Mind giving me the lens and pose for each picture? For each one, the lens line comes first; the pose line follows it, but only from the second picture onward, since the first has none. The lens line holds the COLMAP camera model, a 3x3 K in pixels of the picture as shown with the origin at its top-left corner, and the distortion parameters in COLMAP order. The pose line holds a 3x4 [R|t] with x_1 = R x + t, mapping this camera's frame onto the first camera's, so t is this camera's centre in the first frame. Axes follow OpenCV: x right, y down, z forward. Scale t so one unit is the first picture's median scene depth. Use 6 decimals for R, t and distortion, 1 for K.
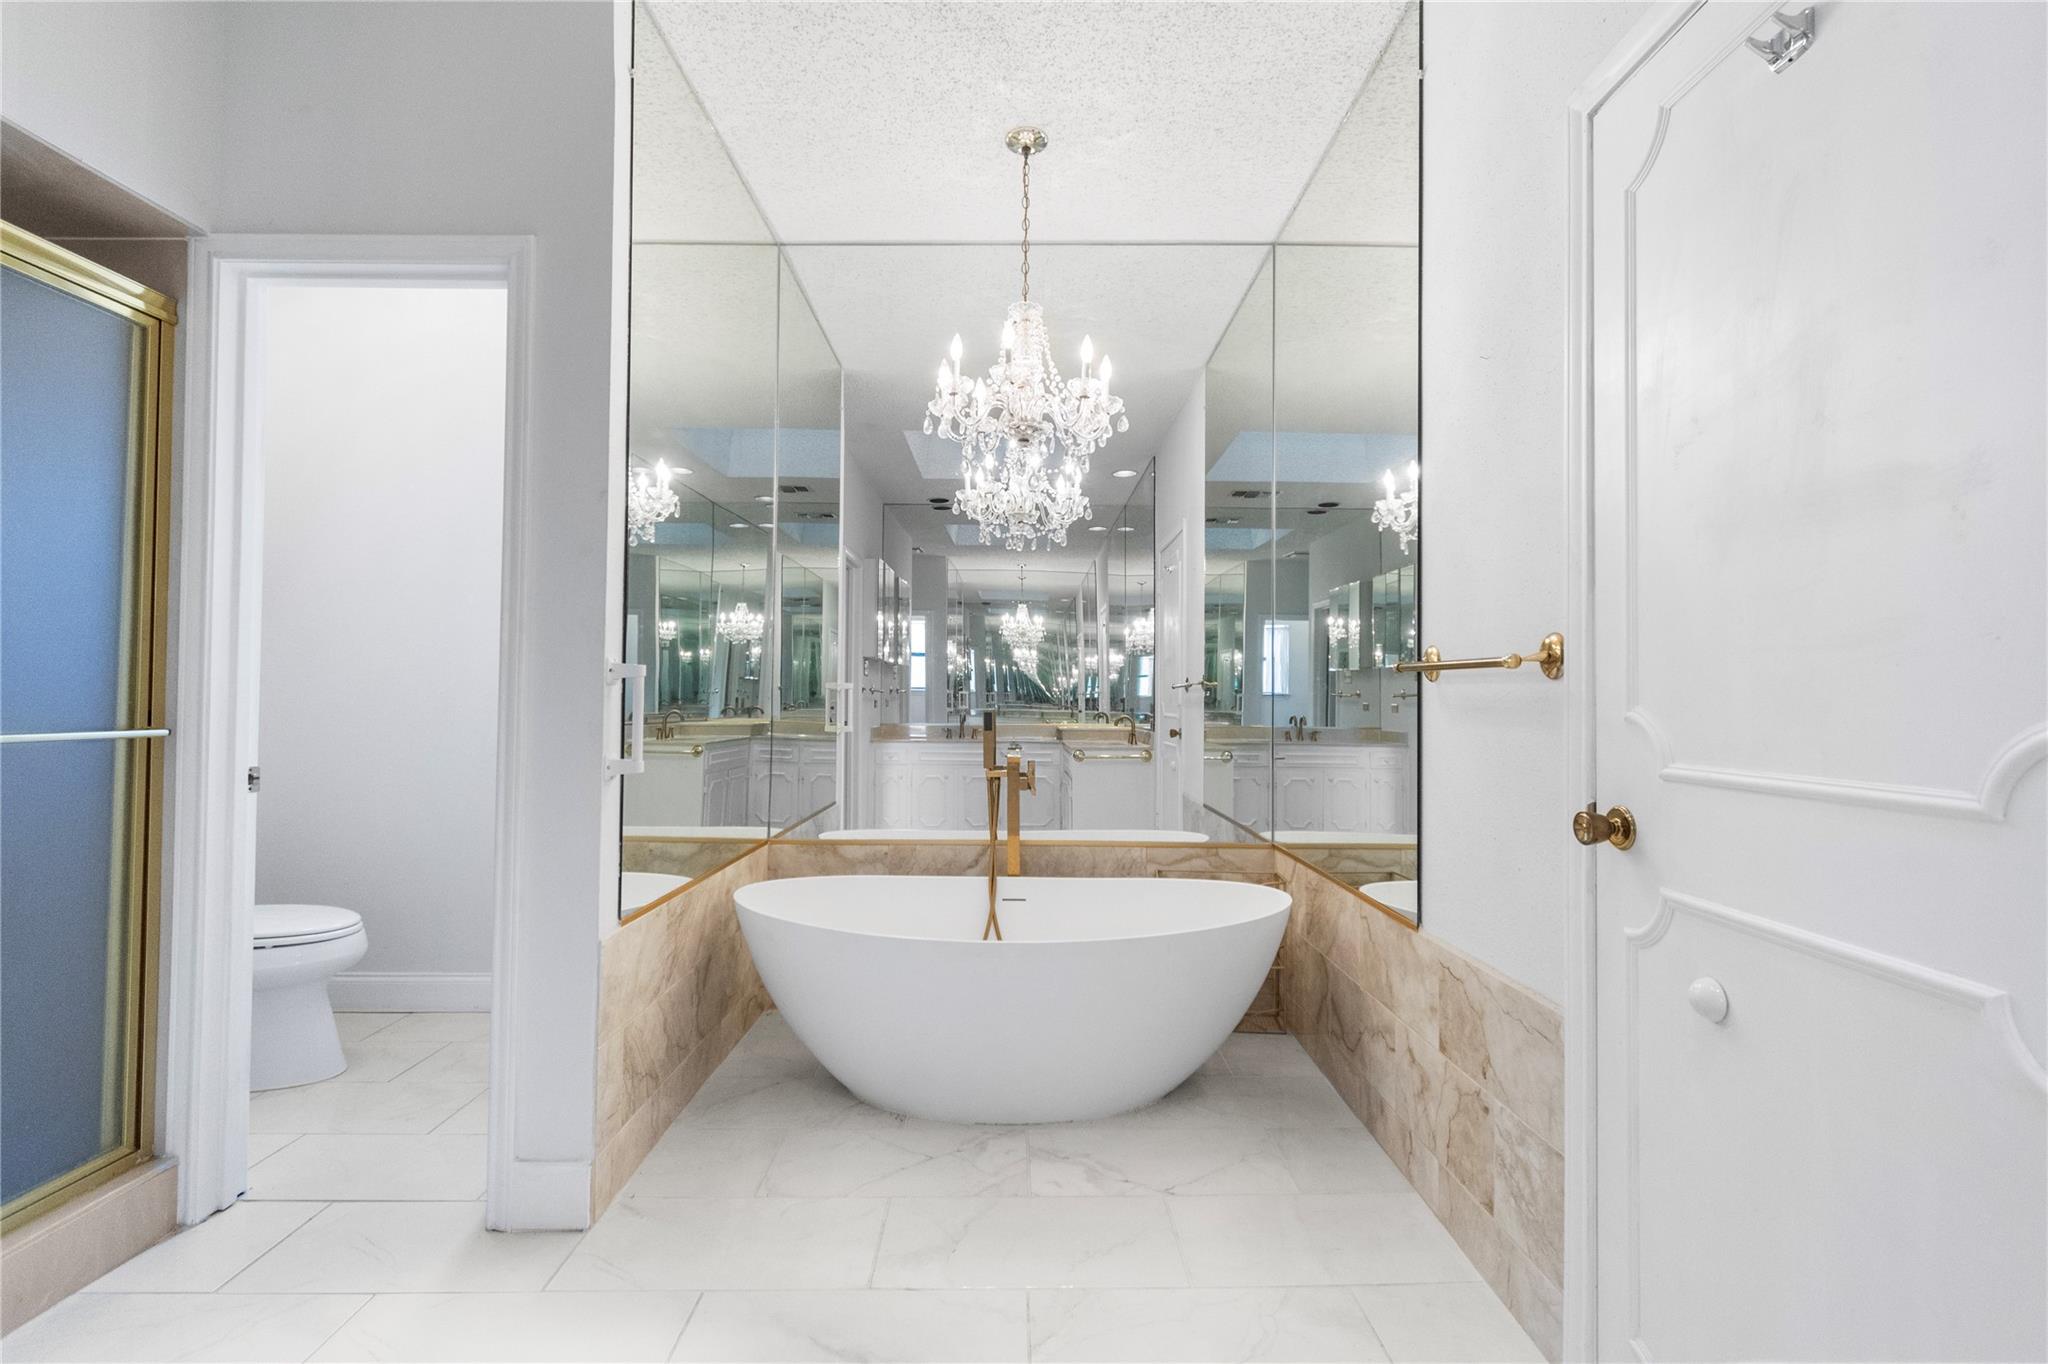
lens RADIAL K [[908.6, 0, 1024.0], [0, 908.6, 682.0], [0, 0, 1]] dist [-0.002262, 0.000712]
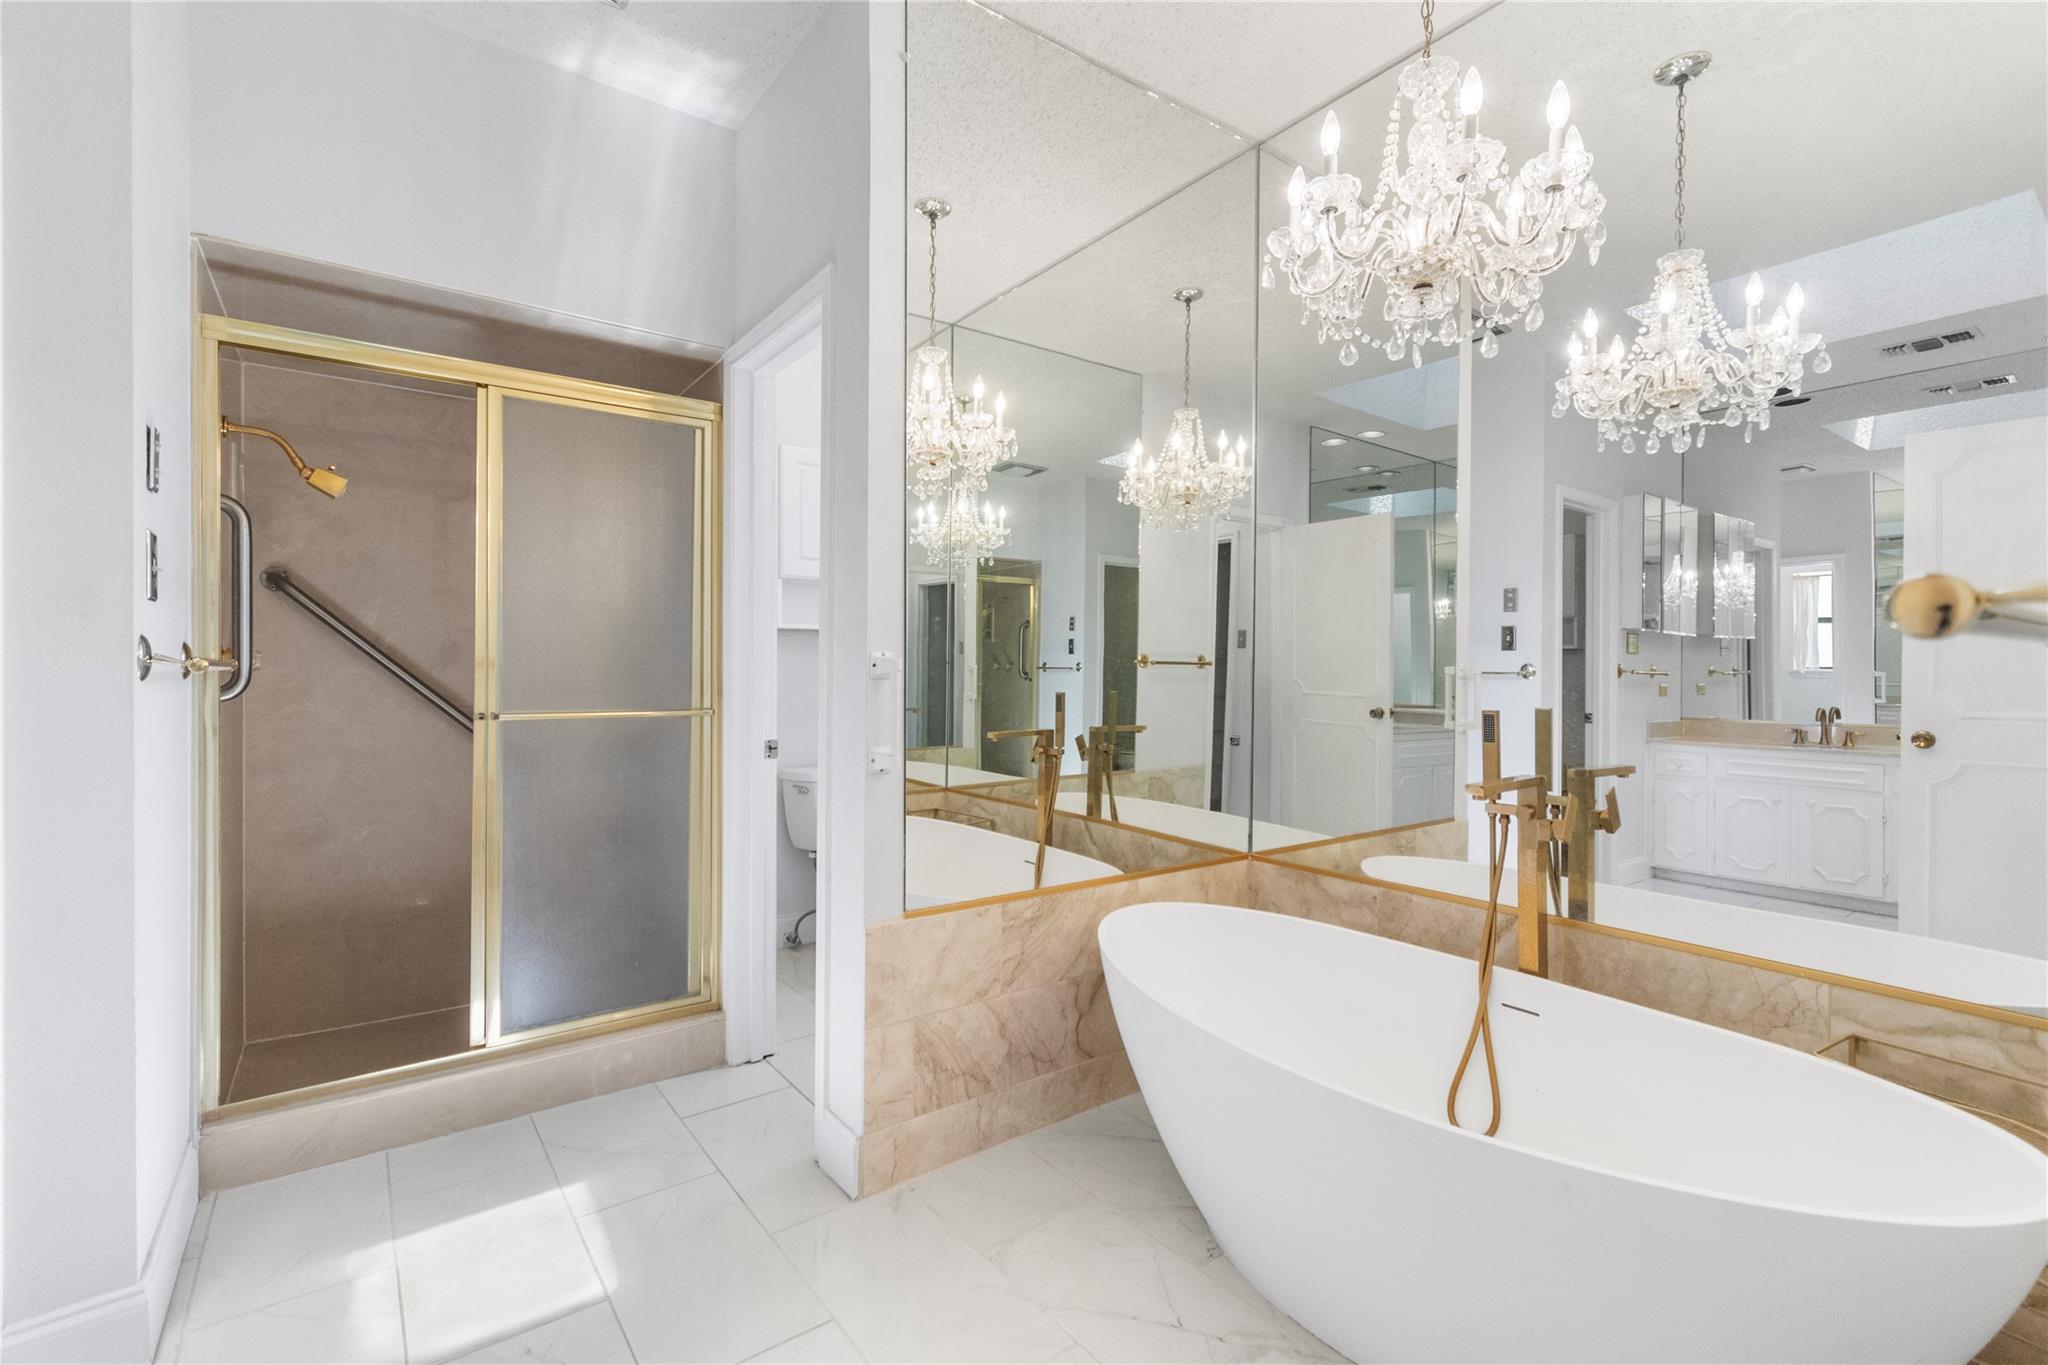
lens RADIAL K [[908.6, 0, 1024.0], [0, 908.6, 682.5], [0, 0, 1]] dist [-0.002262, 0.000712]
pose [[0.588948, 0.006508, -0.808145, 0.388049], [0.013380, 0.999752, 0.017802, -0.007750], [0.808060, -0.021298, 0.588715, 0.452933]]
